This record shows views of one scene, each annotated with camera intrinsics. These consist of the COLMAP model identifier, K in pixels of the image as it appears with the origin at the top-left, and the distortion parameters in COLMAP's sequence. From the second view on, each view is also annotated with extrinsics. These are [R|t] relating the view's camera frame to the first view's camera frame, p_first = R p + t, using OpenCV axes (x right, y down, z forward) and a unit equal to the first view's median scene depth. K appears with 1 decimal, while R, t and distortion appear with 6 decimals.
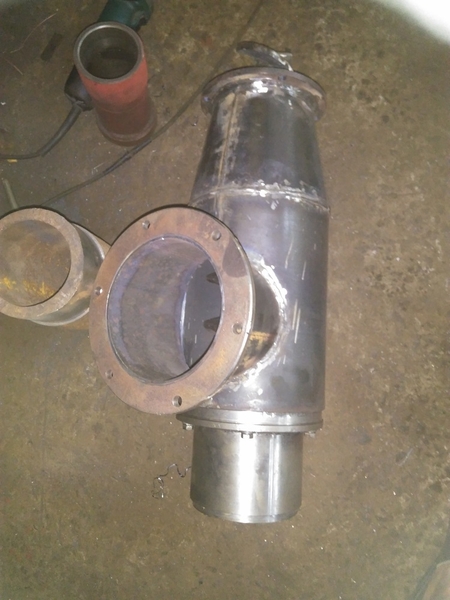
lens RADIAL K [[491.8, 0, 225.4], [0, 491.8, 298.4], [0, 0, 1]] dist [0.064688, -0.107086]
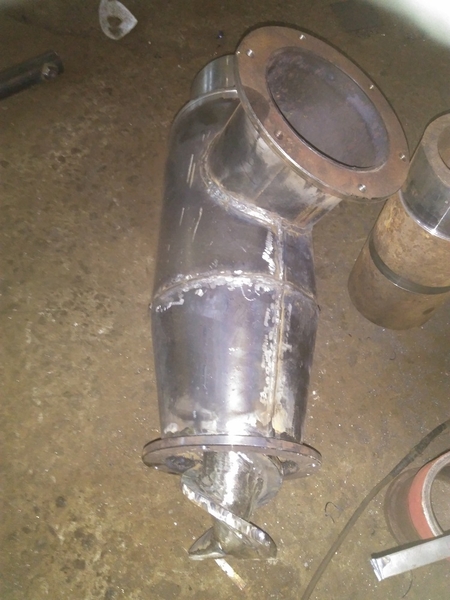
lens RADIAL K [[491.8, 0, 225.4], [0, 491.8, 298.4], [0, 0, 1]] dist [0.064688, -0.107086]
pose [[-0.997028, 0.059838, 0.048527, 0.033149], [-0.019283, -0.803652, 0.594787, -0.575823], [0.074590, 0.592084, 0.802417, 0.276173]]
